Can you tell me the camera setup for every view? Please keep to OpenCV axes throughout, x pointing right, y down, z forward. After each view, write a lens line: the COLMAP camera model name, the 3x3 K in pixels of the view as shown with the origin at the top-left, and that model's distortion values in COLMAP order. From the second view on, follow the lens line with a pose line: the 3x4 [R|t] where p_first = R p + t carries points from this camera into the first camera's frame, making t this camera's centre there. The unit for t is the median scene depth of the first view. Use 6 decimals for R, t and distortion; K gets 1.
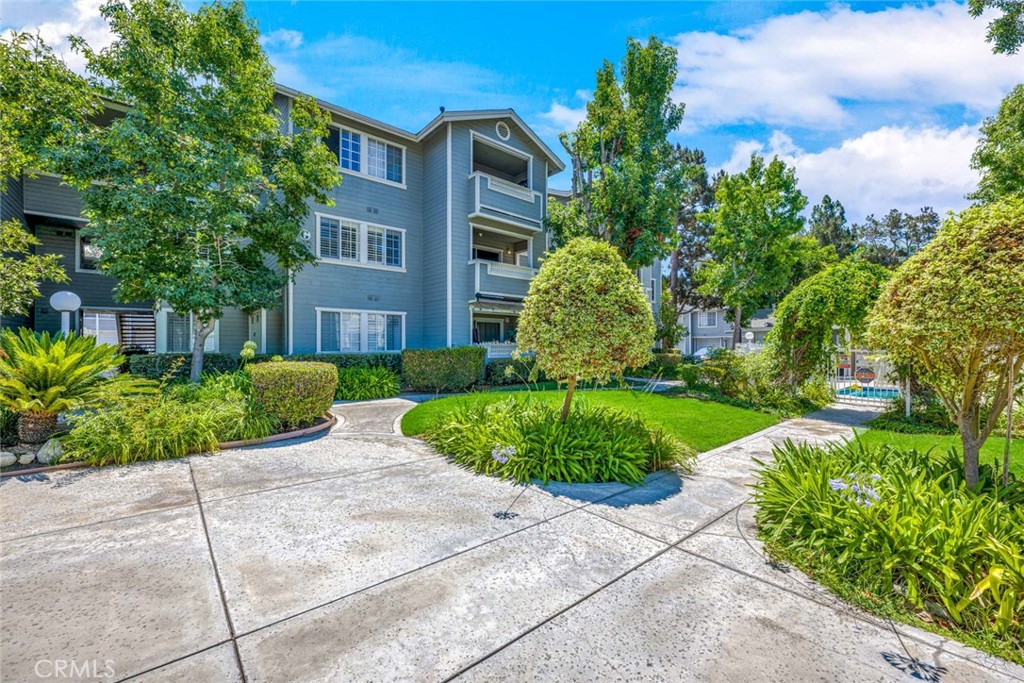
lens RADIAL K [[418.3, 0, 512.0], [0, 418.3, 341.5], [0, 0, 1]] dist [-0.002254, -0.000227]
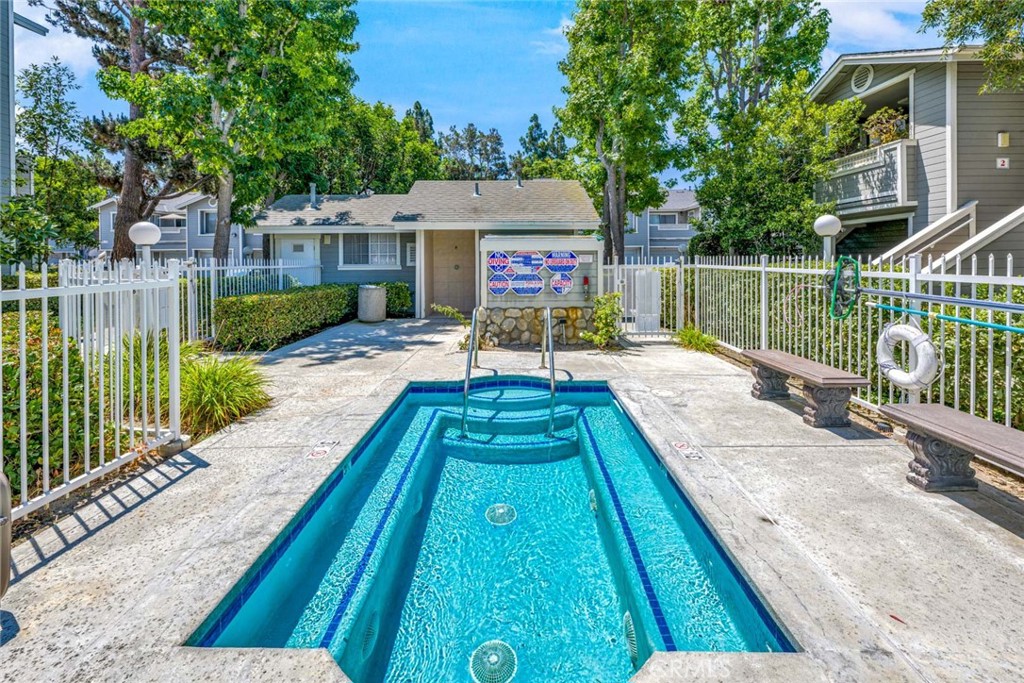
lens RADIAL K [[418.3, 0, 512.0], [0, 418.3, 341.5], [0, 0, 1]] dist [-0.002254, -0.000227]
pose [[0.665771, -0.140024, 0.732900, 0.169484], [-0.011730, 0.980148, 0.197918, -0.000524], [-0.746064, -0.140365, 0.650912, 0.196279]]
